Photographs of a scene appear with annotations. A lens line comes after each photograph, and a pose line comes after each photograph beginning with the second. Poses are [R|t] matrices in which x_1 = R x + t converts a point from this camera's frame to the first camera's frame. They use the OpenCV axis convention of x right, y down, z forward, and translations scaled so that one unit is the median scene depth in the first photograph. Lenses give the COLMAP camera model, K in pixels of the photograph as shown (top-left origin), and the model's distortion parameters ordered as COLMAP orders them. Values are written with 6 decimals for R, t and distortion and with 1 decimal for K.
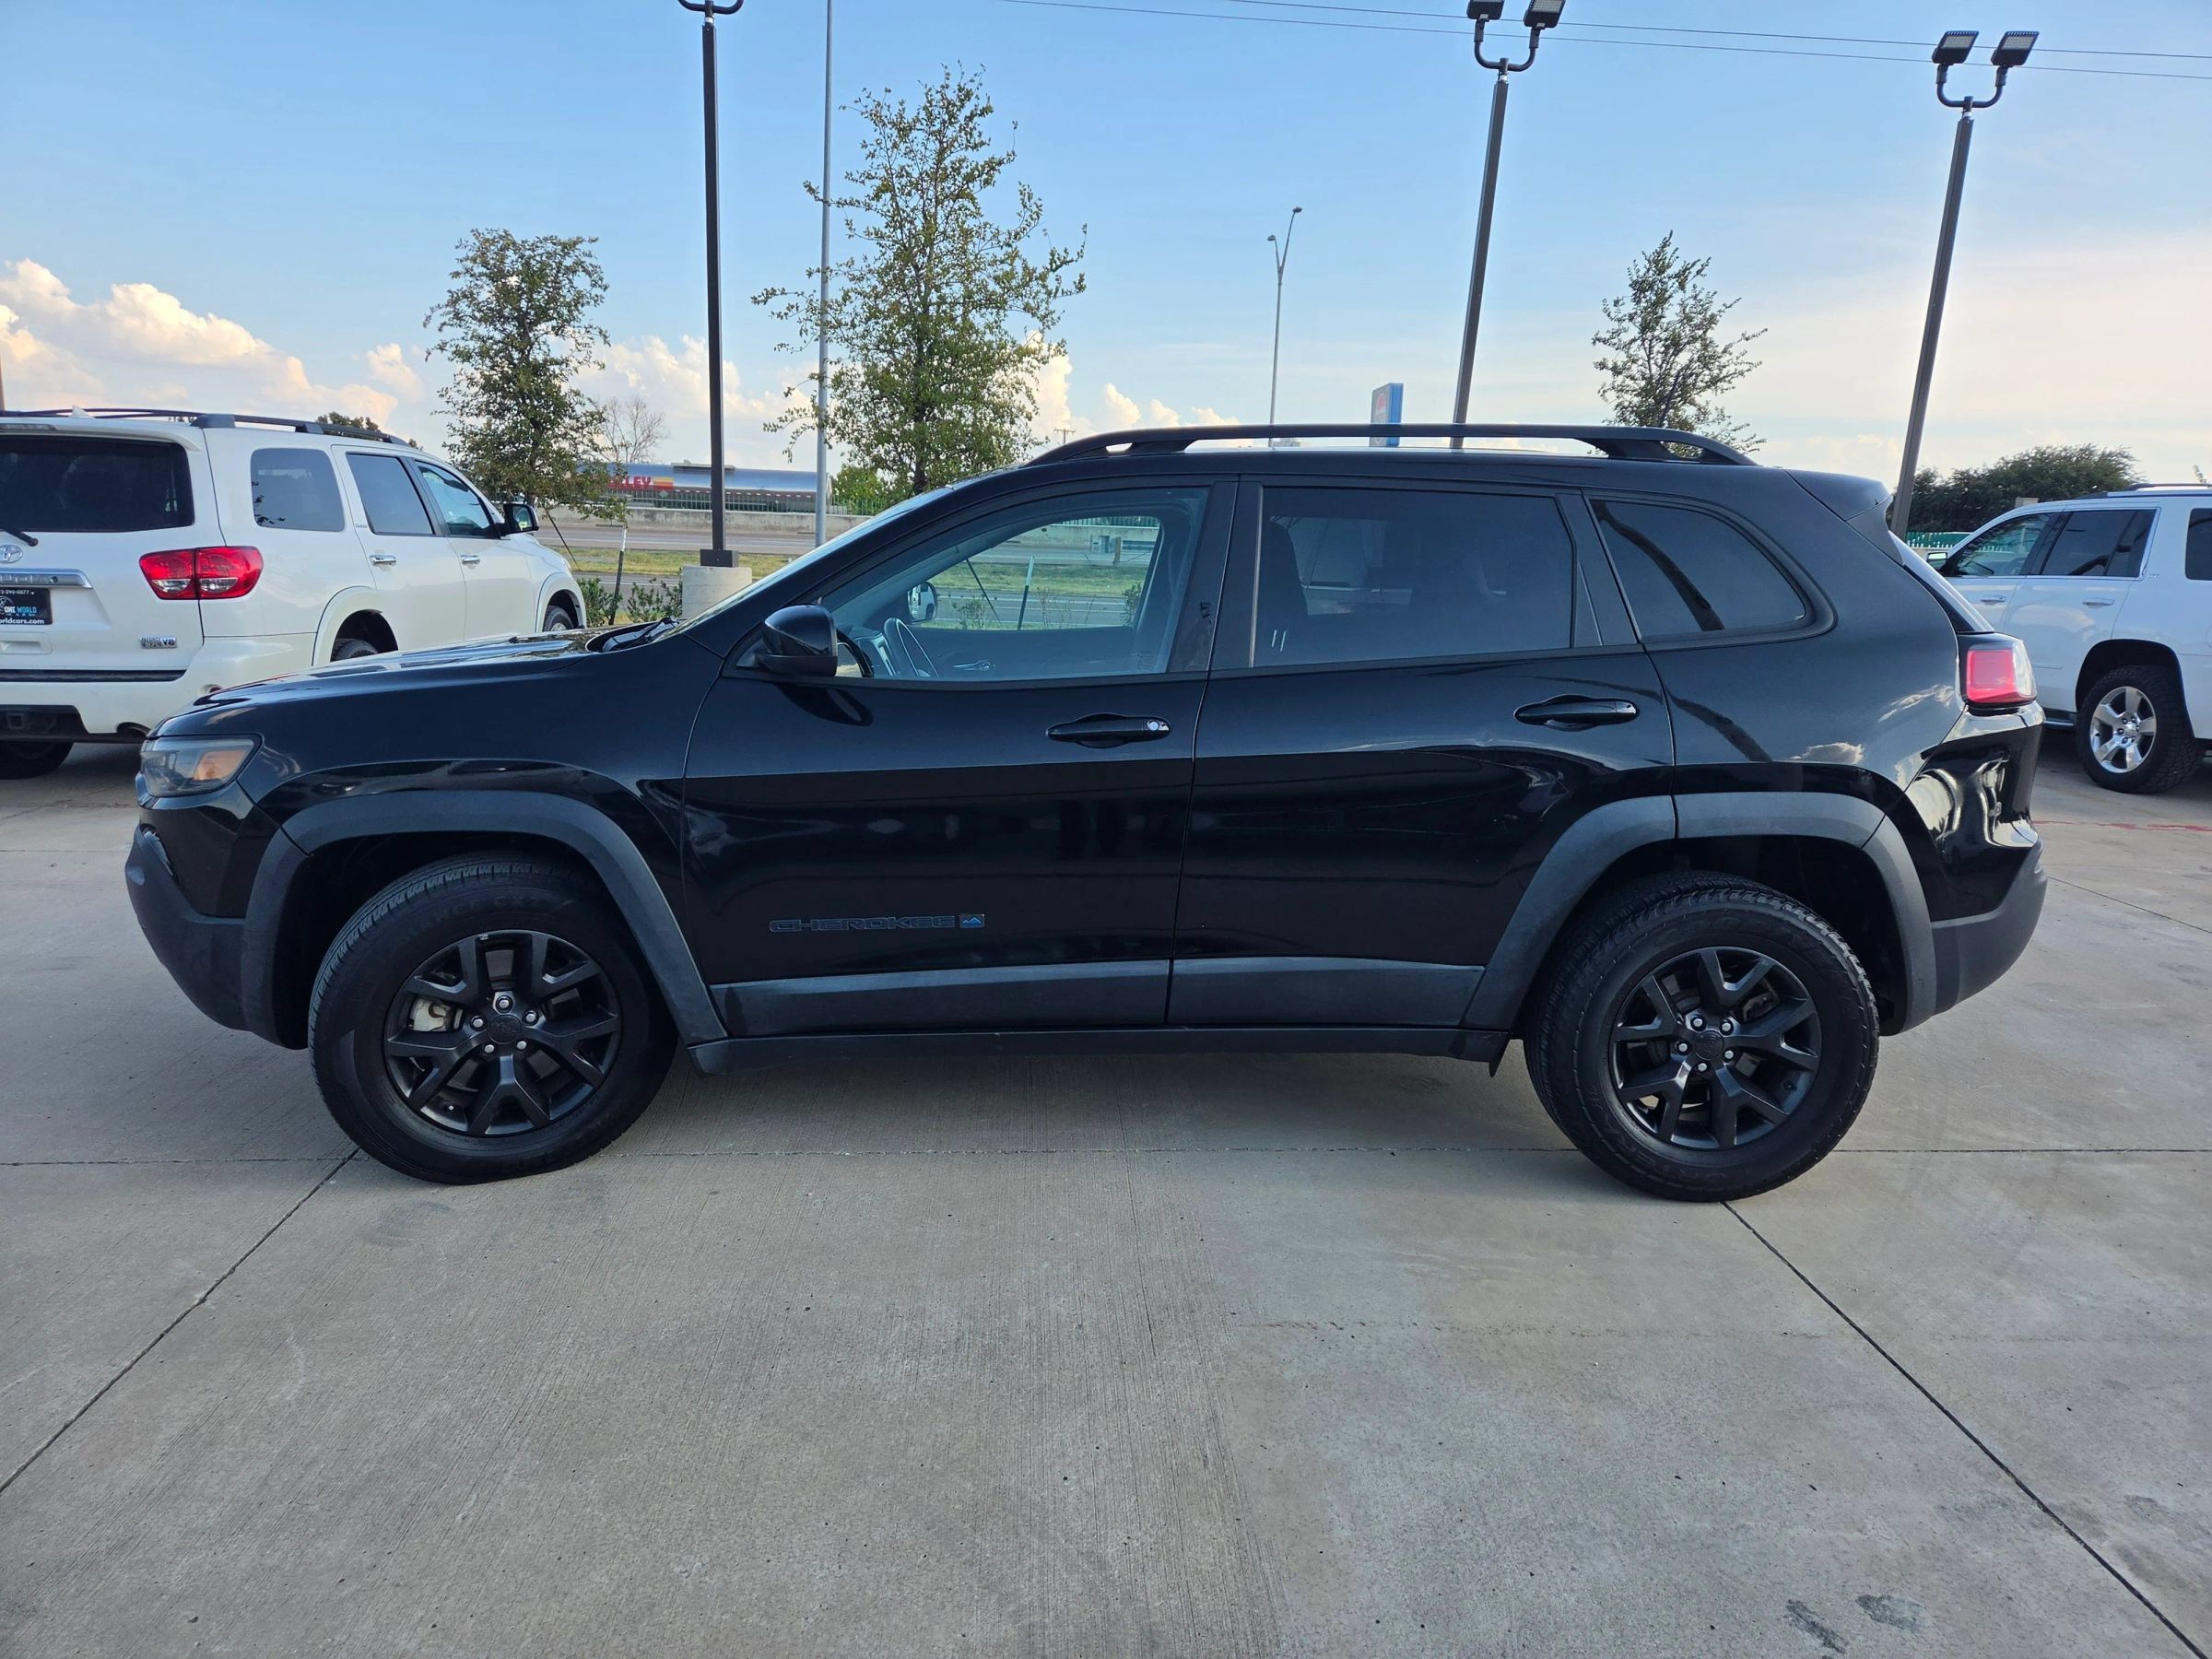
lens RADIAL K [[1490.3, 0, 1106.0], [0, 1490.3, 829.5], [0, 0, 1]] dist [0.080840, -0.069978]
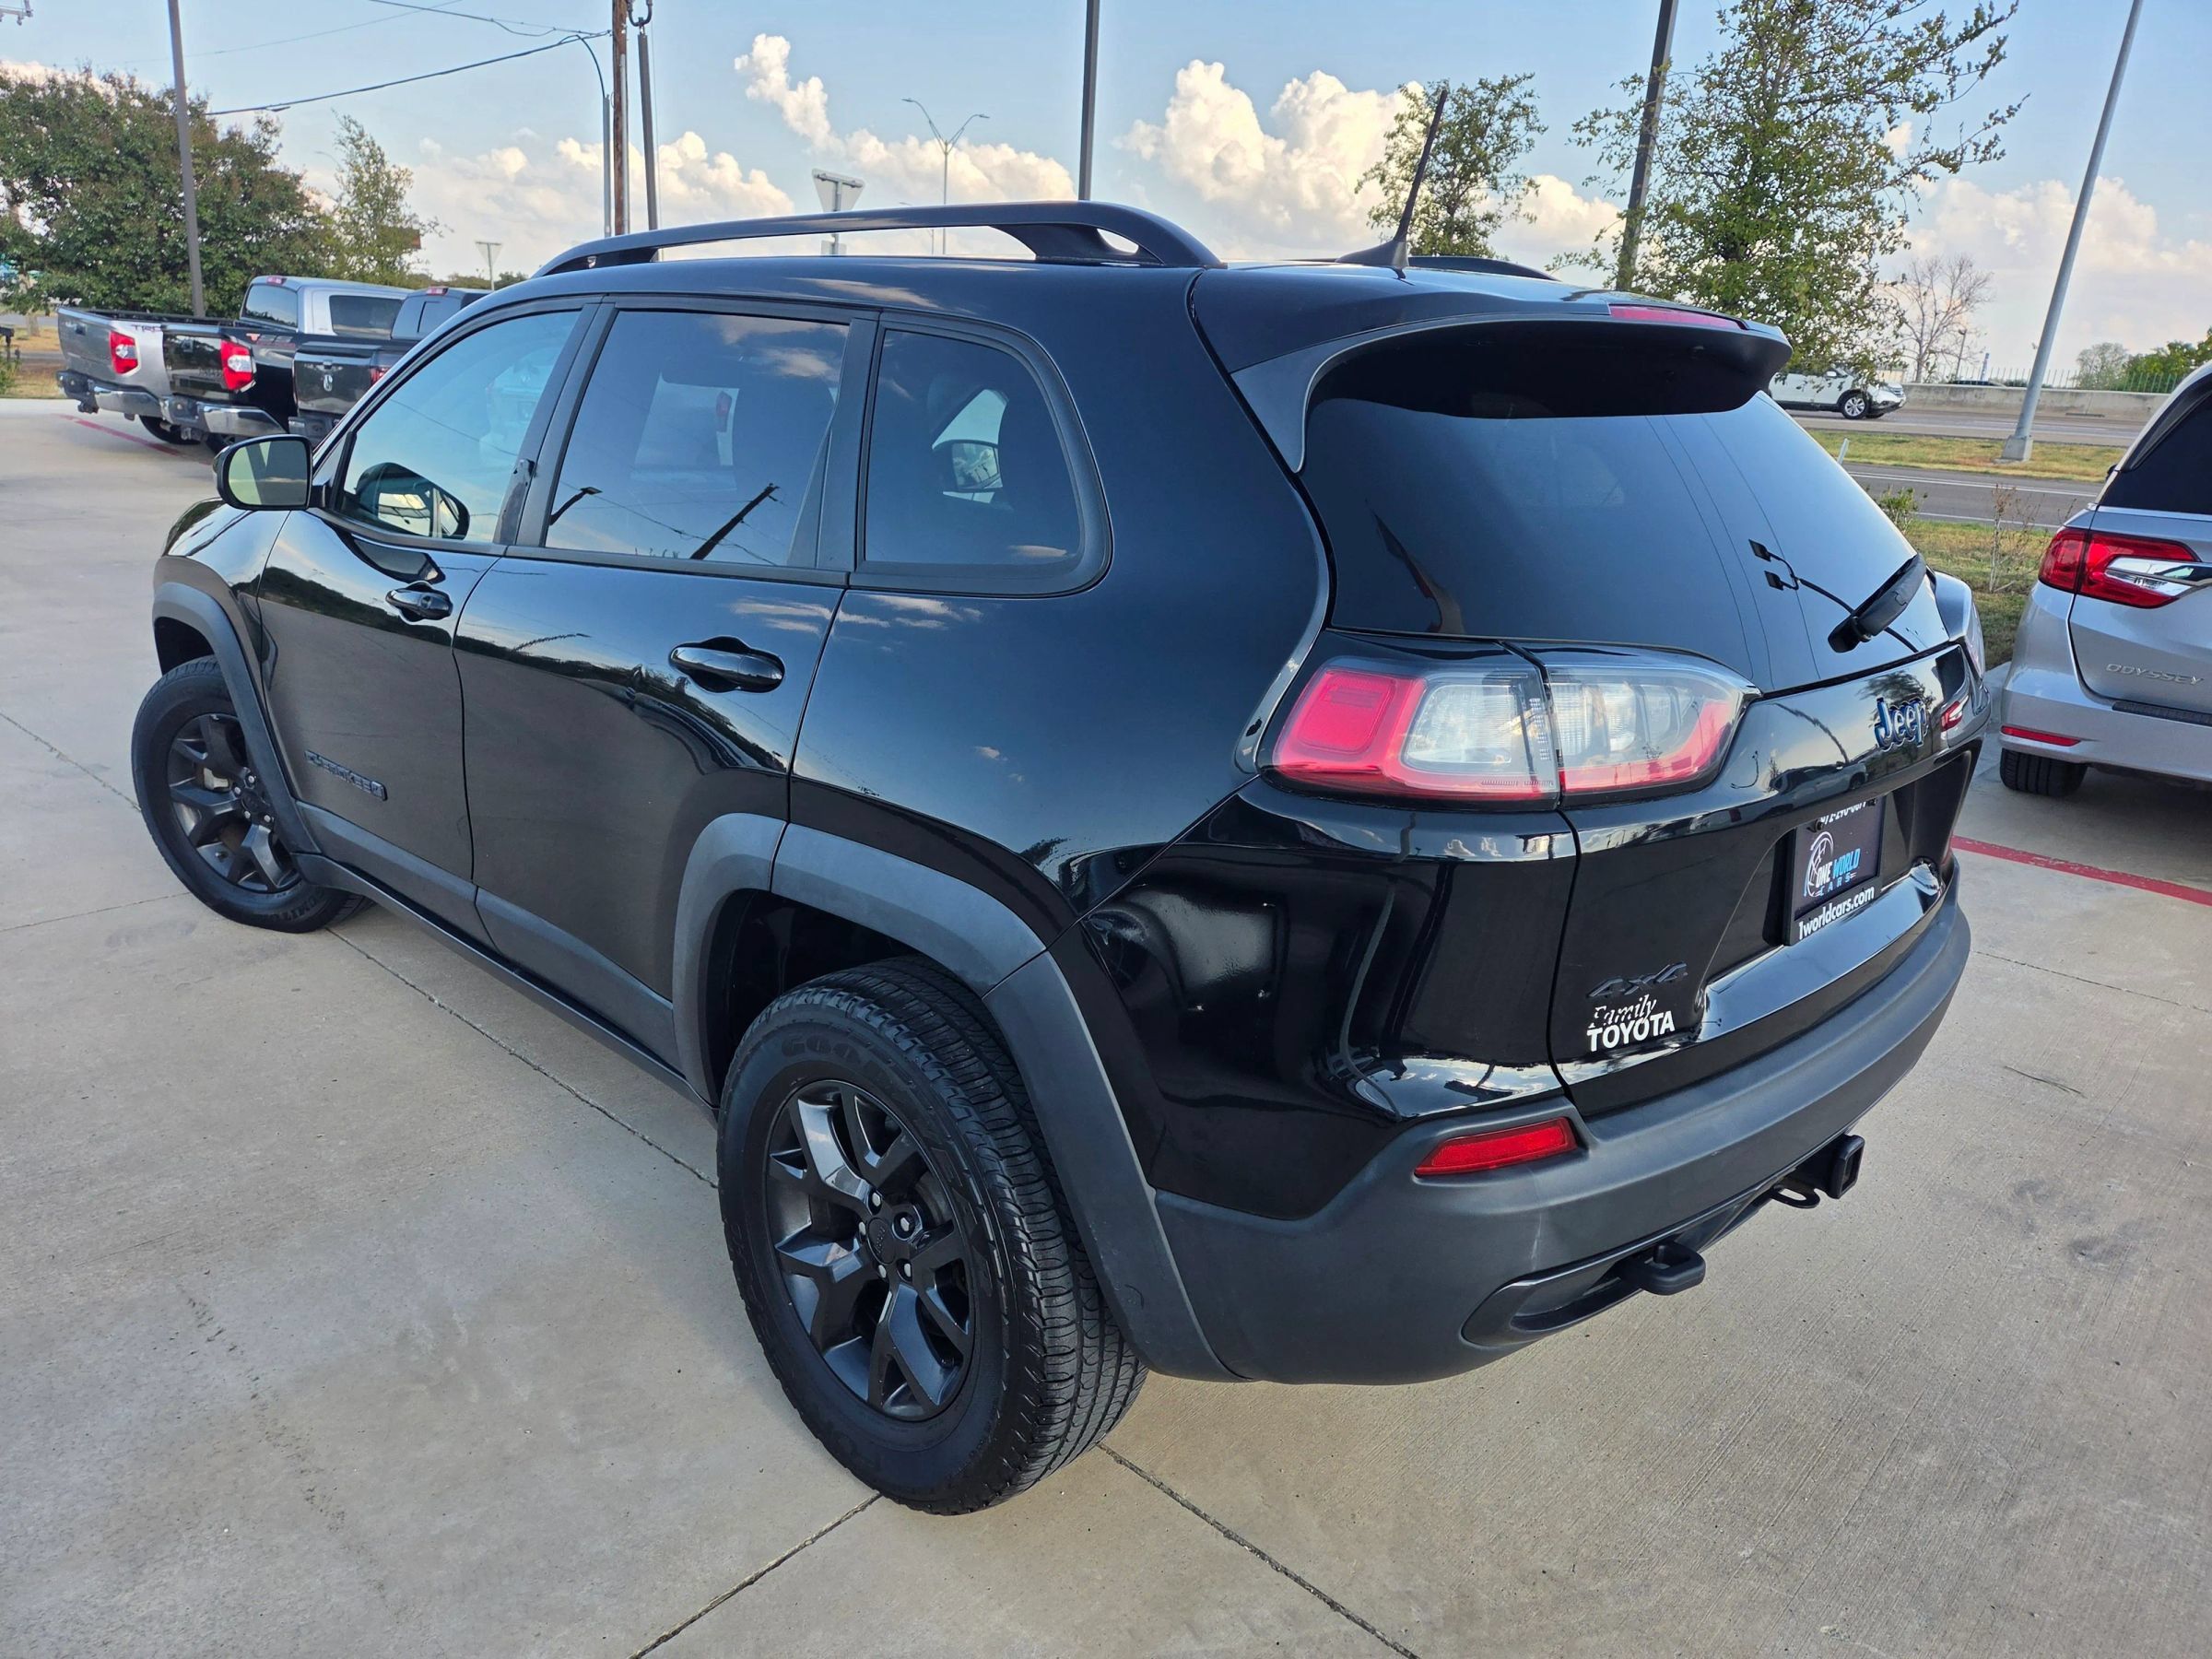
lens RADIAL K [[1490.3, 0, 1106.0], [0, 1490.3, 829.5], [0, 0, 1]] dist [0.080840, -0.069978]
pose [[0.686095, 0.223739, -0.692253, 0.224152], [-0.170533, 0.974484, 0.145942, -0.032805], [0.707243, 0.017922, 0.706743, 0.166686]]
